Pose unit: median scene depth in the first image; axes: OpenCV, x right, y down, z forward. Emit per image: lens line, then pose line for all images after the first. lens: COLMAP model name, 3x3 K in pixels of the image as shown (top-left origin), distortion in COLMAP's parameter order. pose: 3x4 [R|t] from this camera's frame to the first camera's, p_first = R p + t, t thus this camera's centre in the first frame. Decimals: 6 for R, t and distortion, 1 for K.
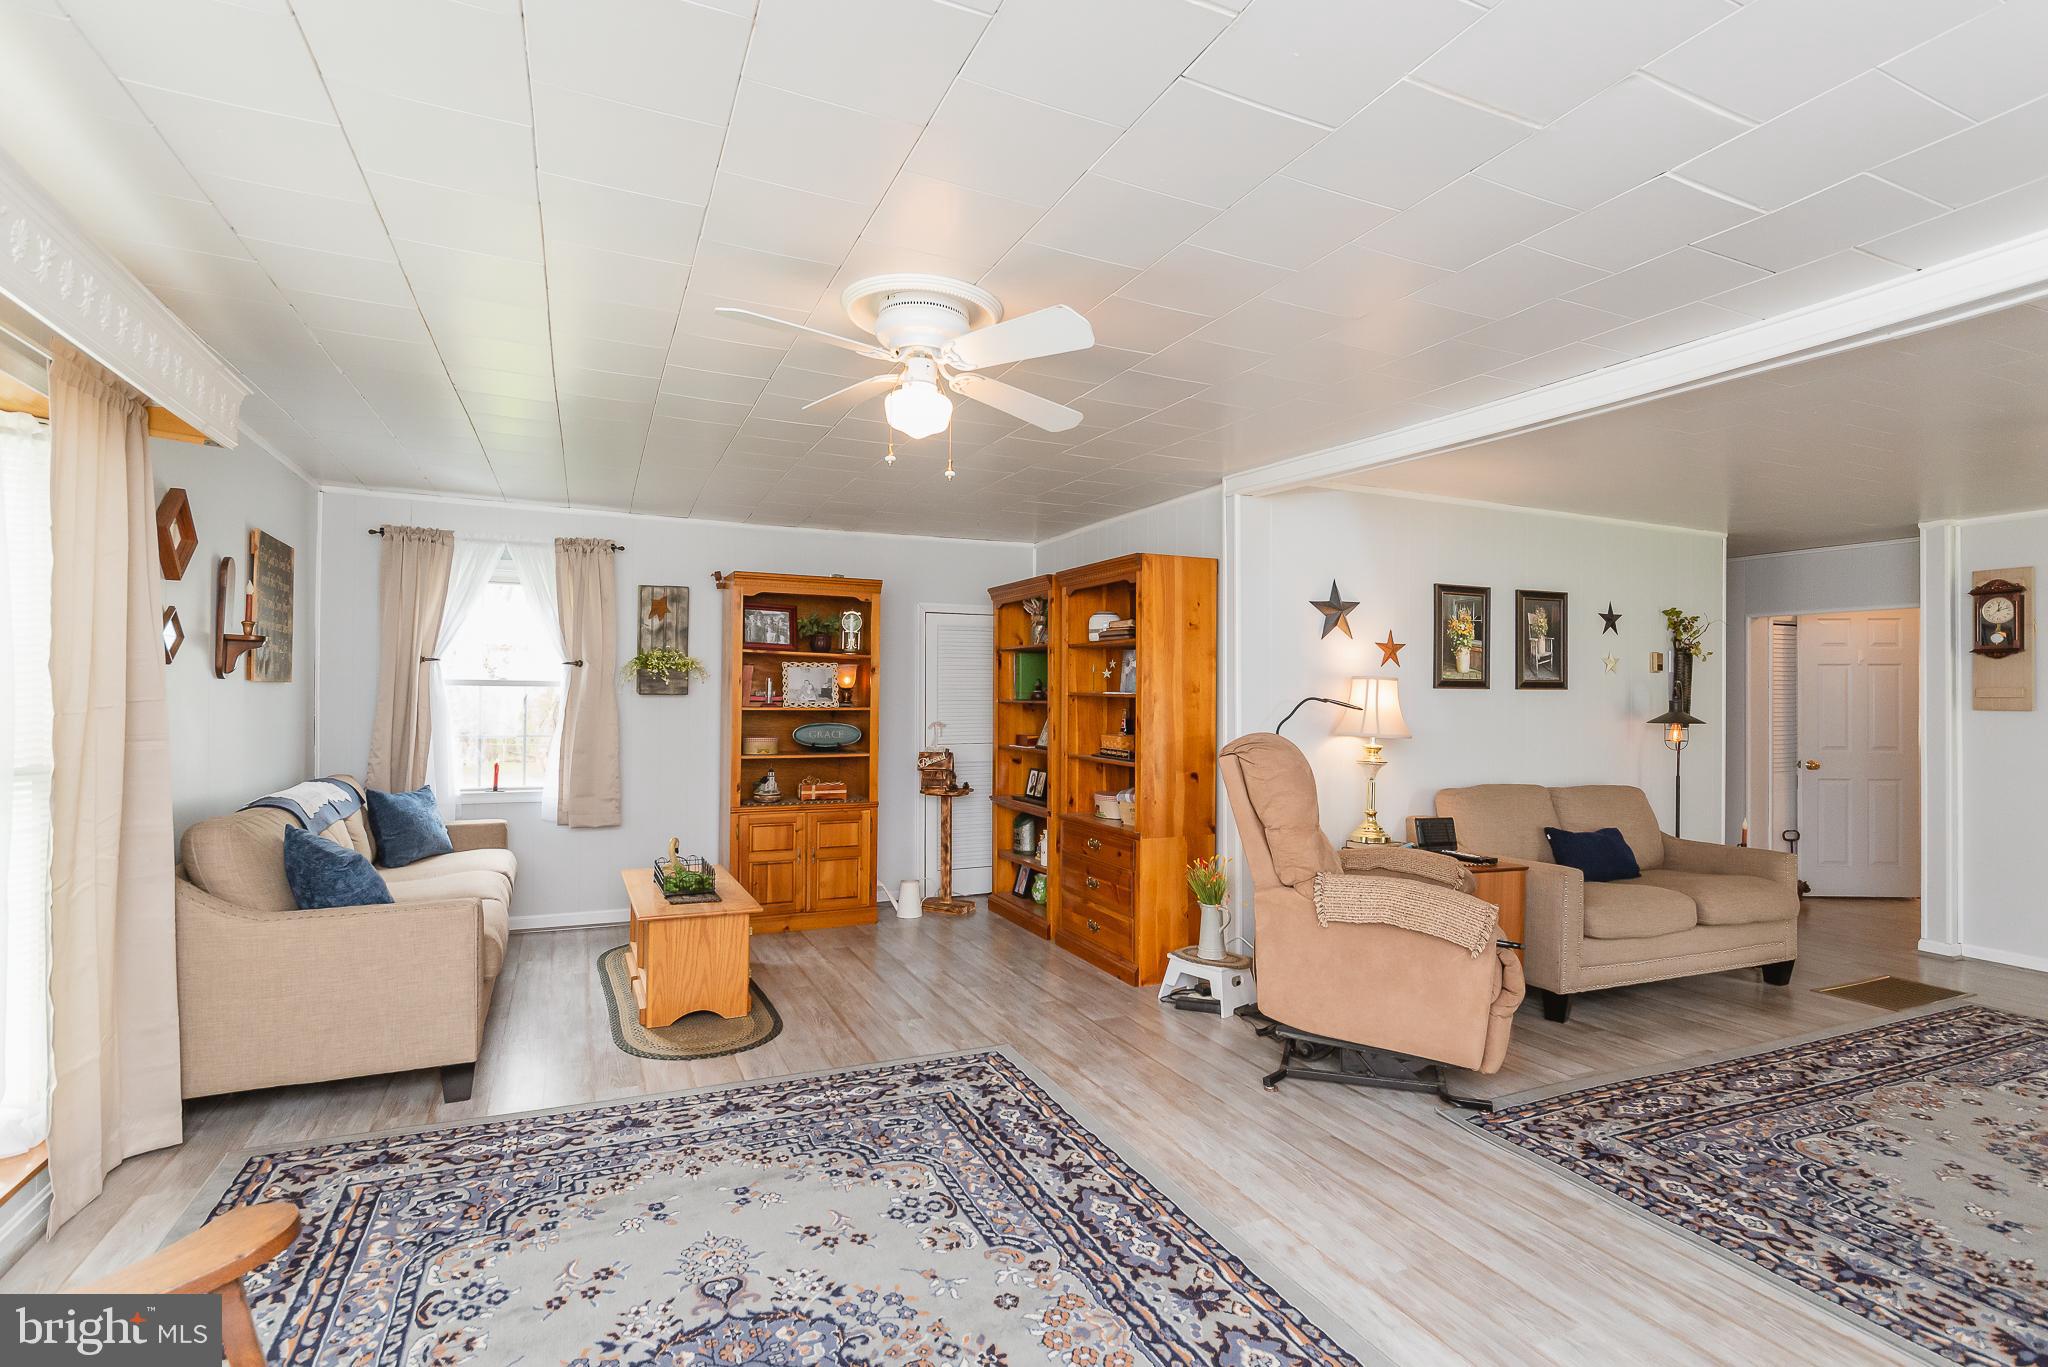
lens RADIAL K [[953.8, 0, 1018.6], [0, 953.8, 663.5], [0, 0, 1]] dist [-0.007378, 0.000362]
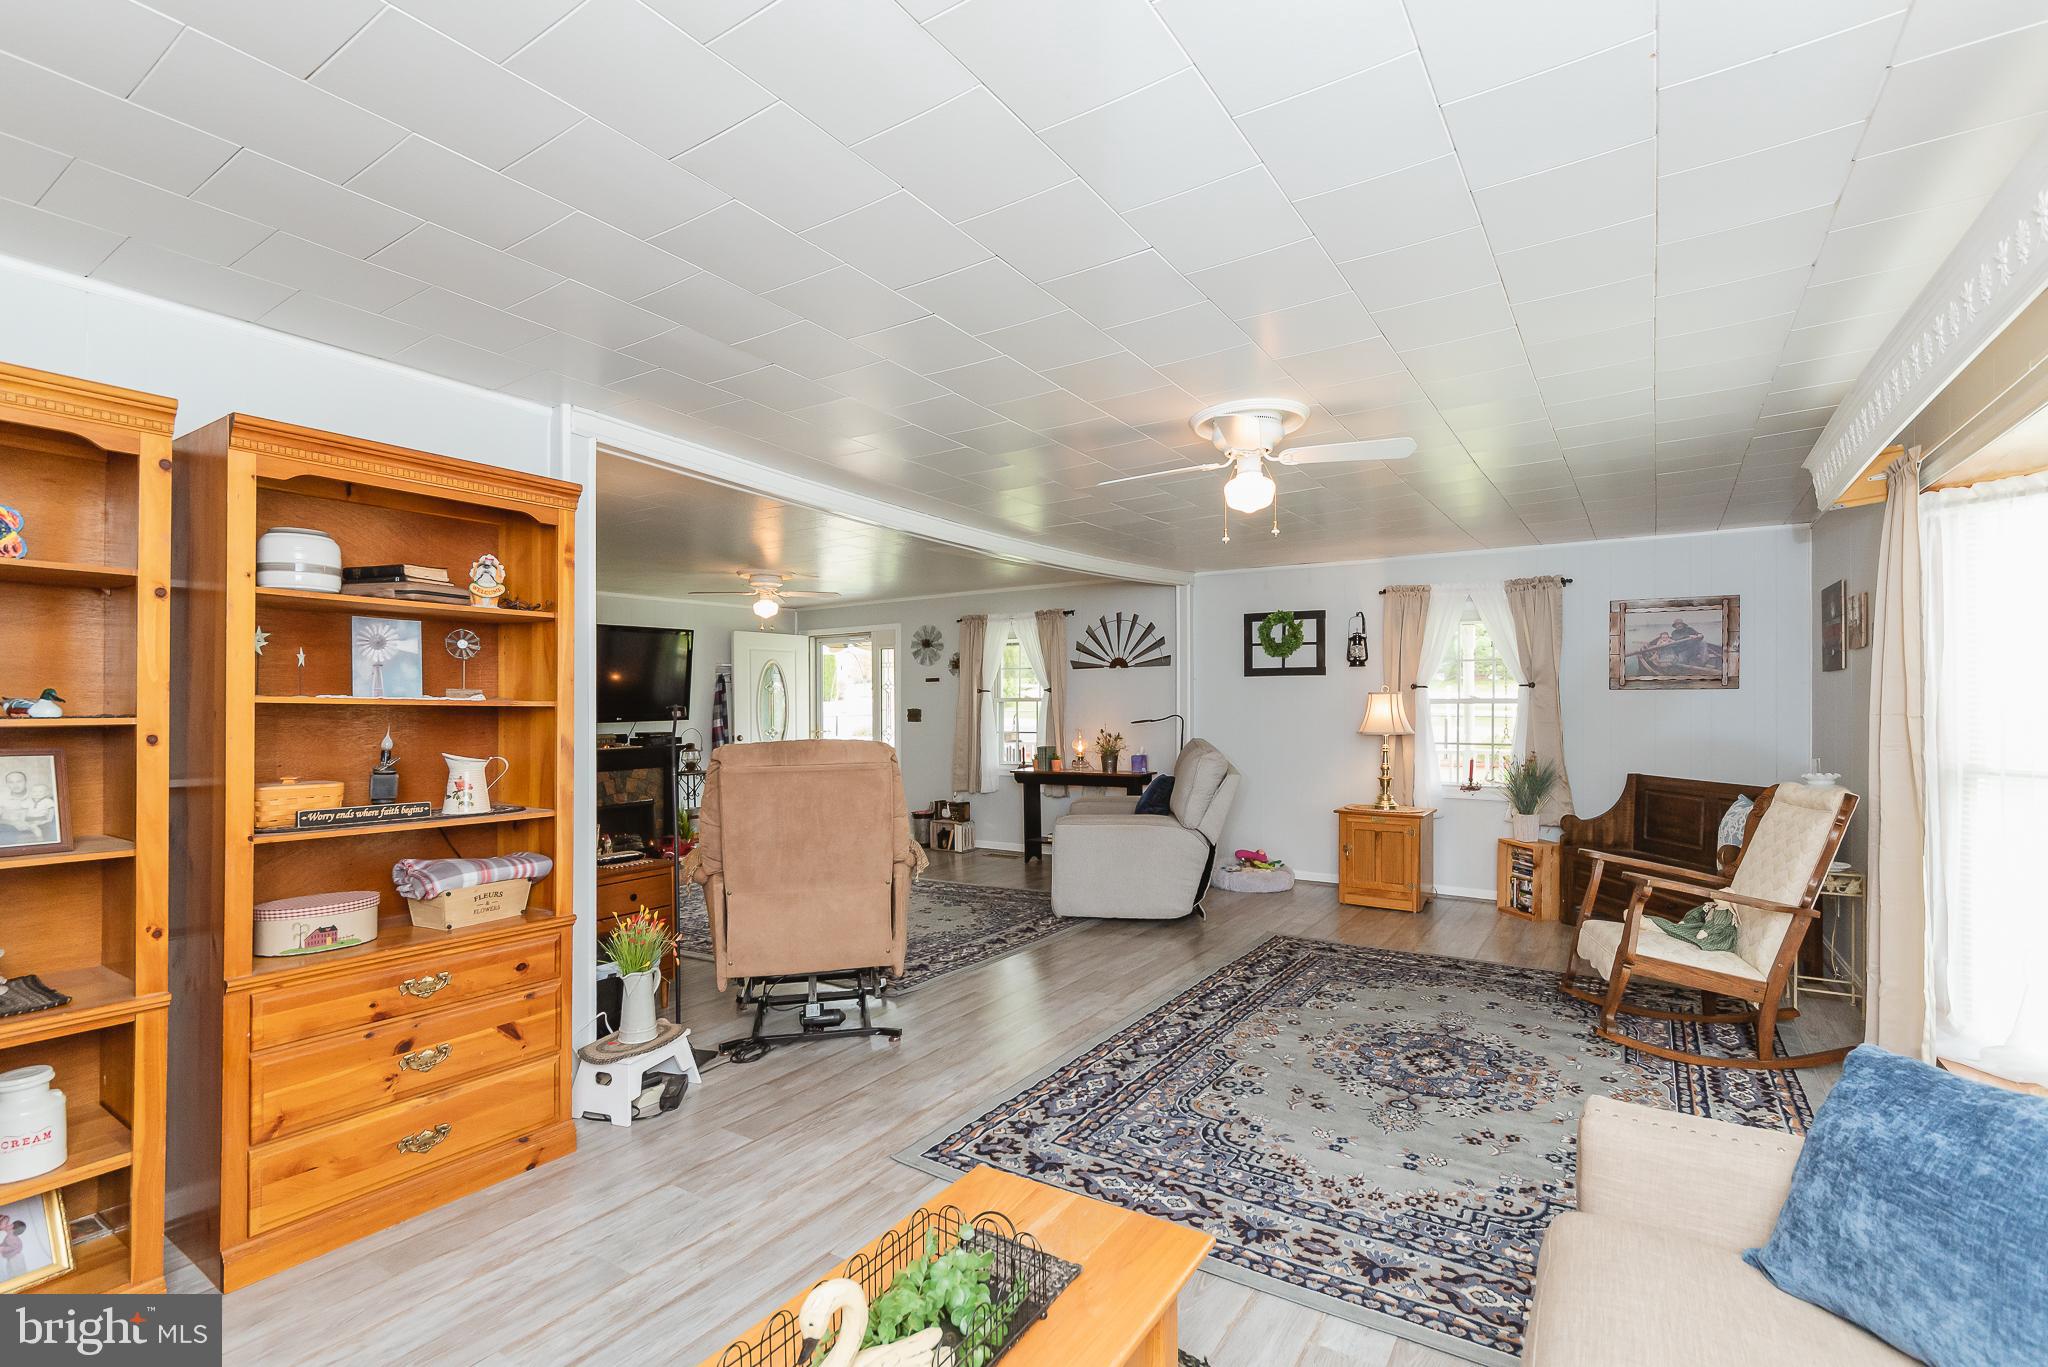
lens RADIAL K [[956.9, 0, 1036.1], [0, 956.9, 701.0], [0, 0, 1]] dist [-0.000002, -0.000321]
pose [[-0.536727, -0.003610, 0.843749, -0.730068], [-0.030968, 0.999401, -0.015423, 0.038621], [-0.843188, -0.034407, -0.536517, 1.333474]]
